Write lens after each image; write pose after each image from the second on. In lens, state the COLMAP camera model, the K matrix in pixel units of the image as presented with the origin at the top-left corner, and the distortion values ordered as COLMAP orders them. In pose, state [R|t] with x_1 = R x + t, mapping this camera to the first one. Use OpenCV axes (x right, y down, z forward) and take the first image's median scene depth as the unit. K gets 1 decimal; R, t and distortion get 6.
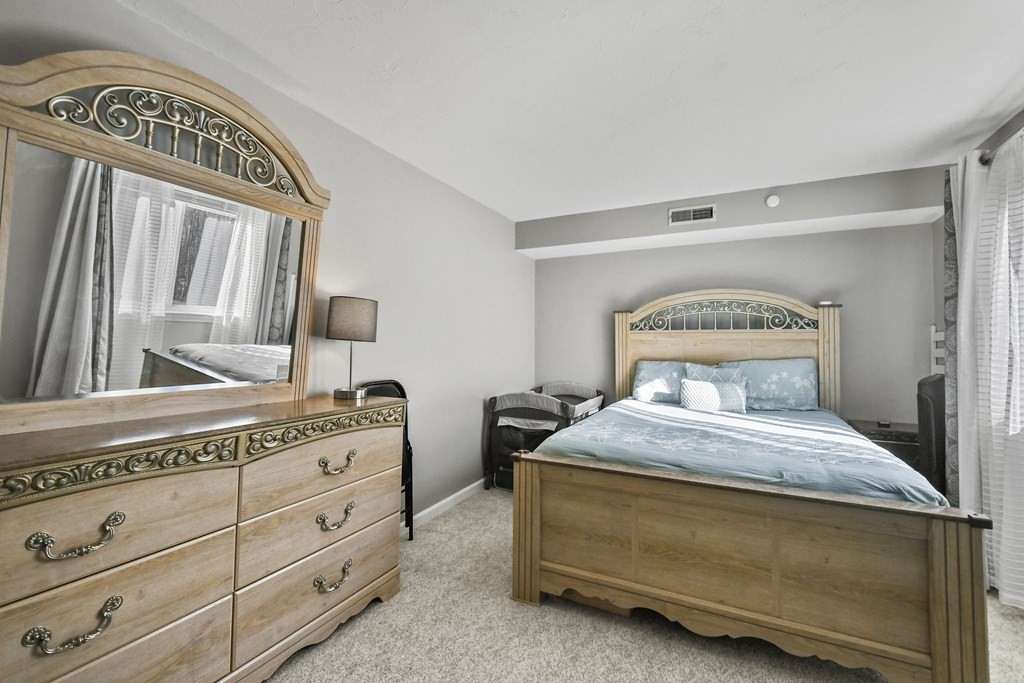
lens RADIAL K [[447.4, 0, 513.6], [0, 447.4, 335.1], [0, 0, 1]] dist [0.054211, -0.024999]
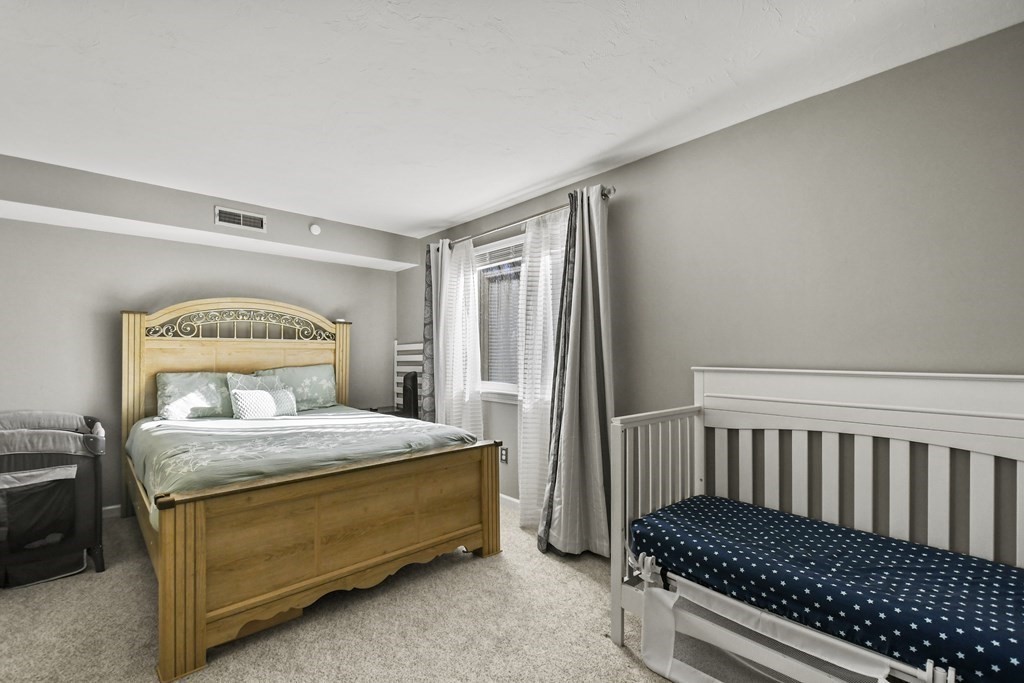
lens RADIAL K [[443.0, 0, 512.4], [0, 443.0, 354.6], [0, 0, 1]] dist [0.000485, -0.000310]
pose [[0.356485, -0.005261, 0.934286, -0.294432], [-0.015685, 0.999810, 0.011615, 0.002963], [-0.934169, -0.018794, 0.356335, 0.117042]]
